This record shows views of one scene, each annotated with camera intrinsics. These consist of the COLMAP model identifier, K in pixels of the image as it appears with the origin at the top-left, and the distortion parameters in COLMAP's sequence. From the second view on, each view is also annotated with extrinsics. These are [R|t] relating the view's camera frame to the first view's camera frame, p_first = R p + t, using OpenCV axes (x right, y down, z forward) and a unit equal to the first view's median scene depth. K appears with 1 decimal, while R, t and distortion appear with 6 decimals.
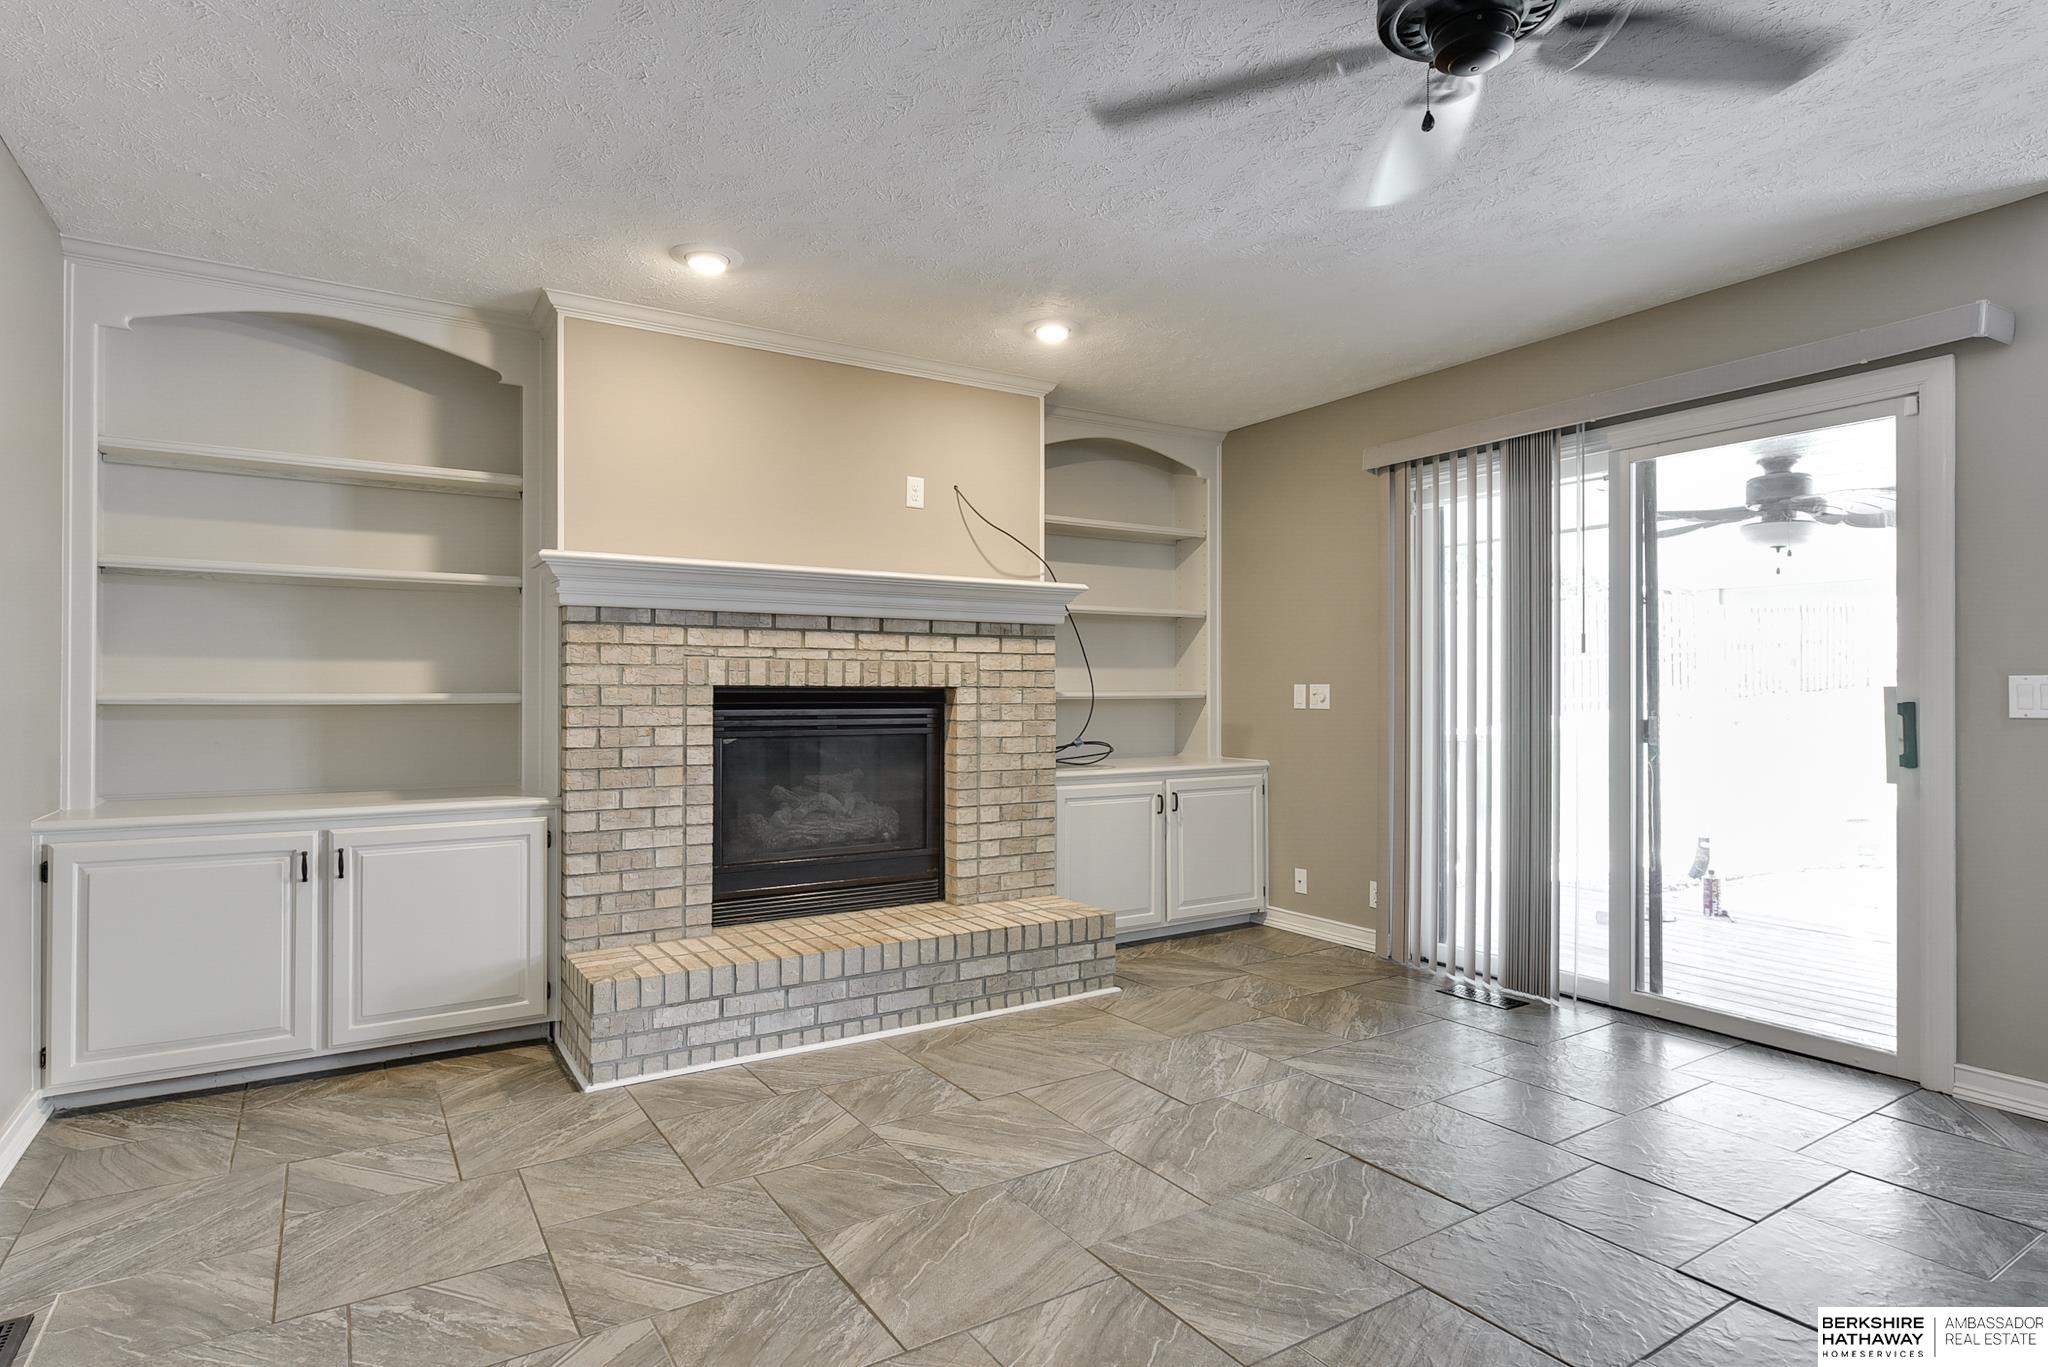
lens RADIAL K [[1075.8, 0, 1024.0], [0, 1075.8, 683.5], [0, 0, 1]] dist [0.010900, 0.000201]
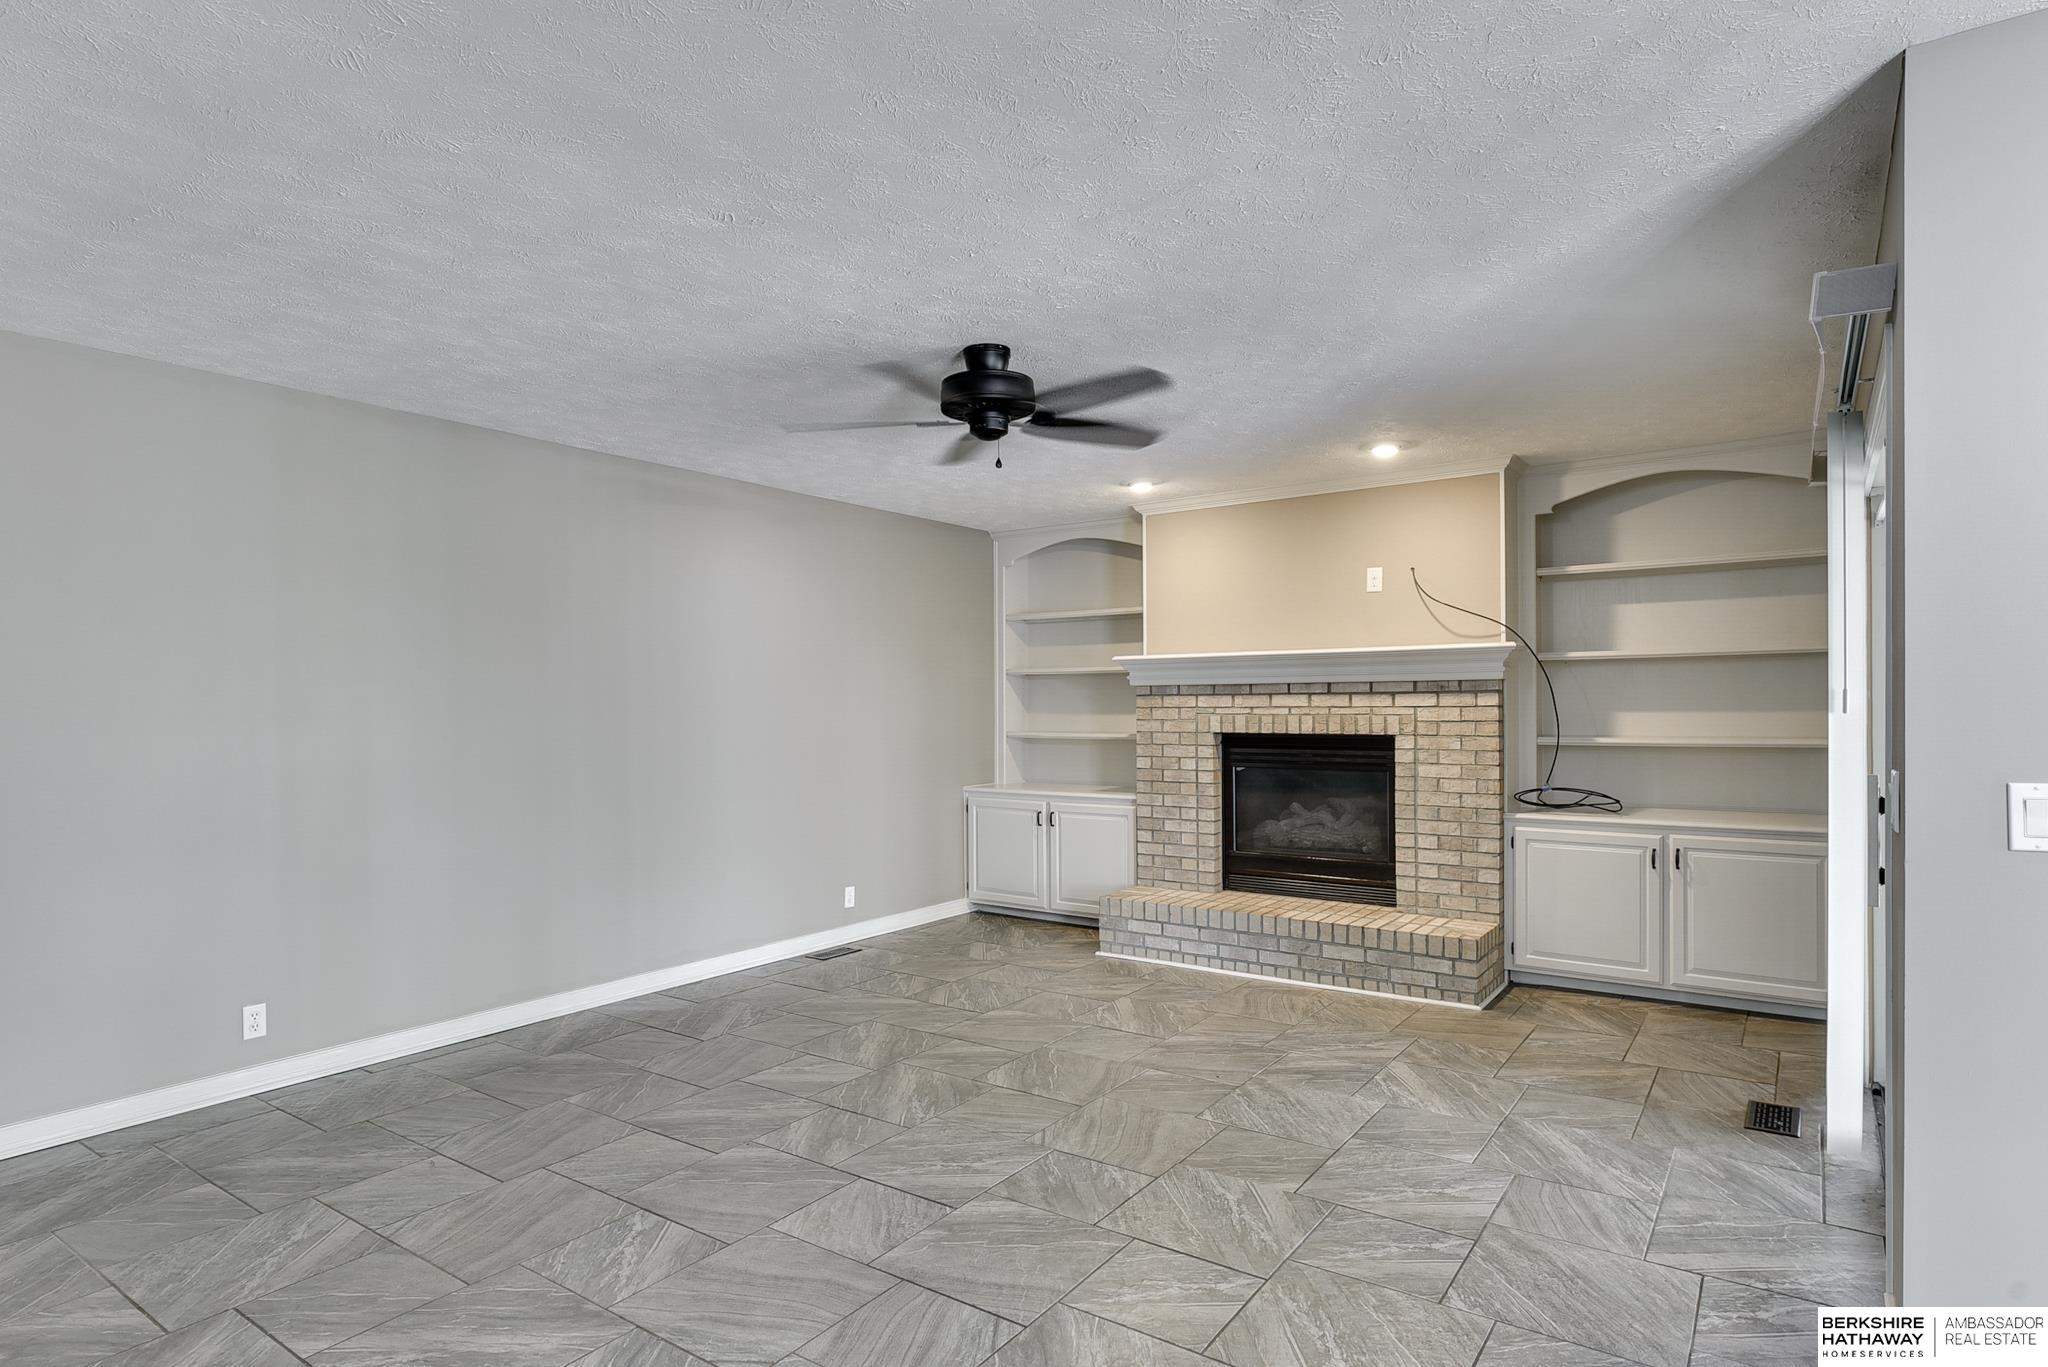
lens RADIAL K [[1101.6, 0, 1022.9], [0, 1101.6, 704.9], [0, 0, 1]] dist [0.001061, 0.000007]
pose [[0.381472, -0.002385, -0.924377, 1.025894], [0.013354, 0.999907, 0.002932, -0.044044], [0.924284, -0.013463, 0.381468, 0.135762]]
